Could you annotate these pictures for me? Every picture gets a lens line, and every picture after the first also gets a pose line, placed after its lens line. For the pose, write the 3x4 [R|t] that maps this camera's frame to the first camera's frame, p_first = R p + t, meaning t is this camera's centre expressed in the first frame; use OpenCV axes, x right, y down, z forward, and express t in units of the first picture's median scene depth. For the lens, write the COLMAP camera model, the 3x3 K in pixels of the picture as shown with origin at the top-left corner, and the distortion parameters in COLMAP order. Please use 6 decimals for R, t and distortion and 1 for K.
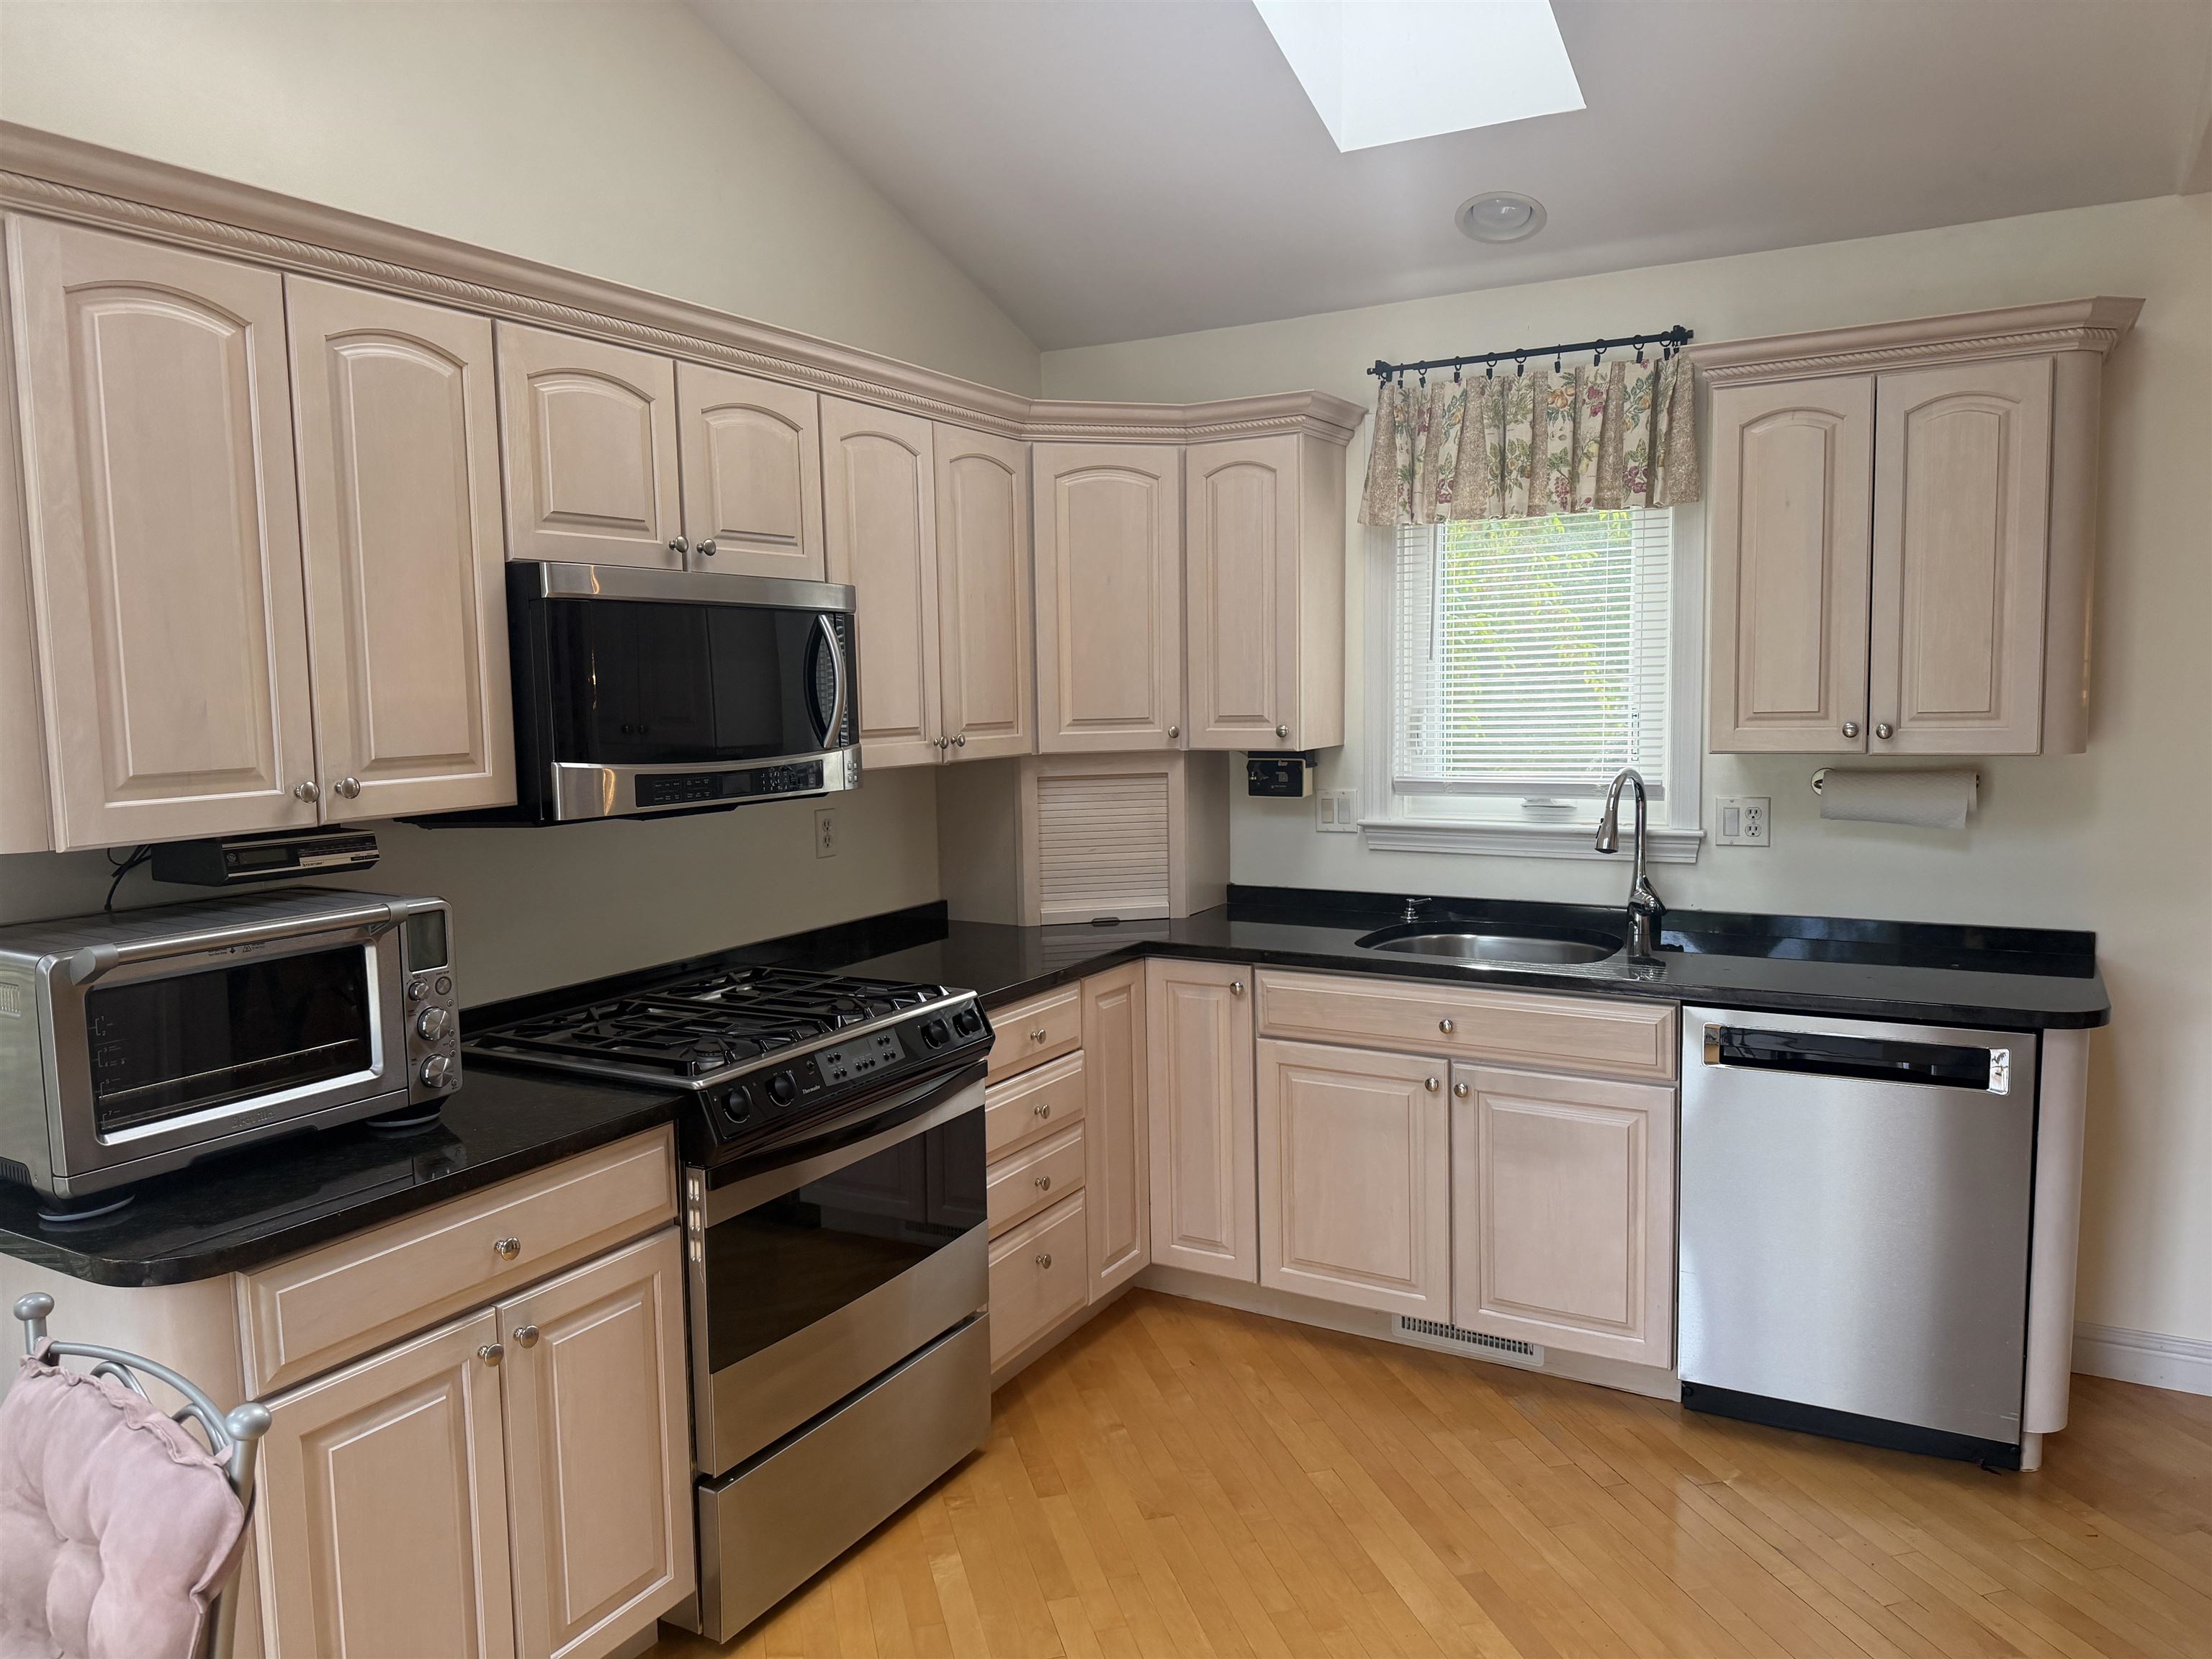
lens RADIAL K [[1534.9, 0, 1106.0], [0, 1534.9, 829.5], [0, 0, 1]] dist [0.134019, -0.233665]
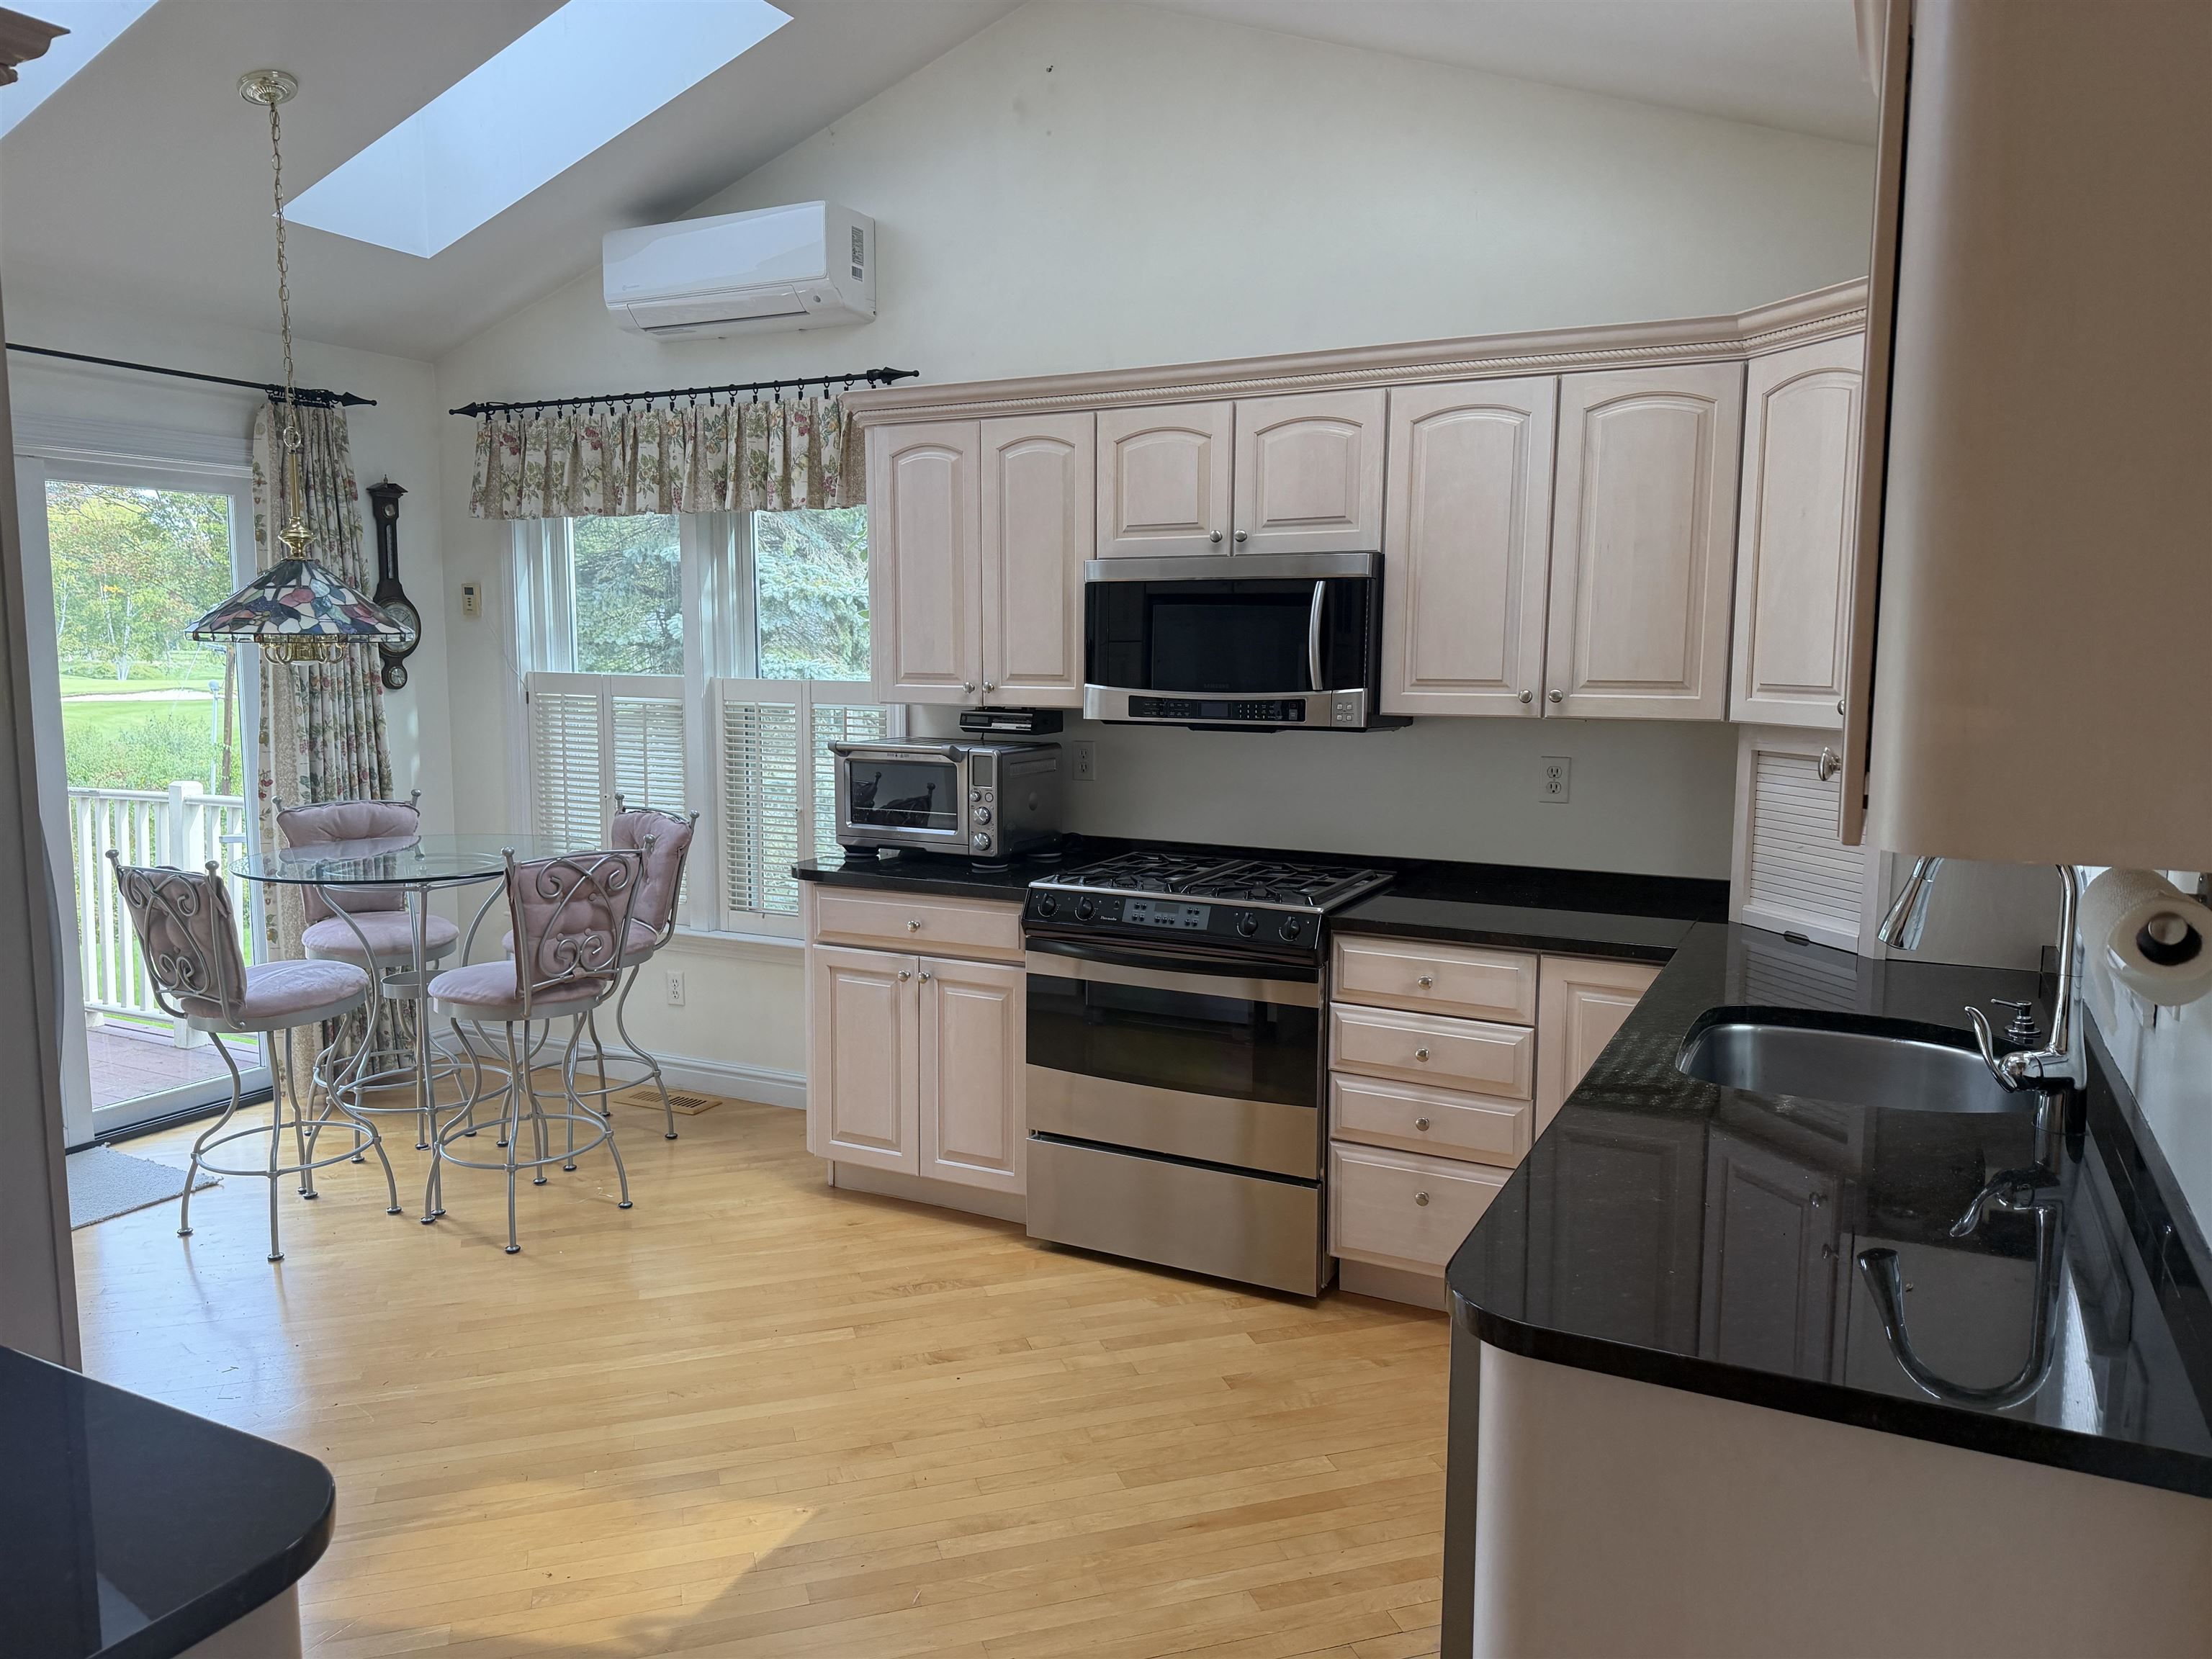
lens RADIAL K [[1534.9, 0, 1106.0], [0, 1534.9, 829.5], [0, 0, 1]] dist [0.134019, -0.233665]
pose [[0.044086, 0.141445, -0.988964, 1.170482], [-0.102255, 0.985366, 0.136372, -0.105615], [0.993781, 0.095115, 0.057904, 0.868710]]
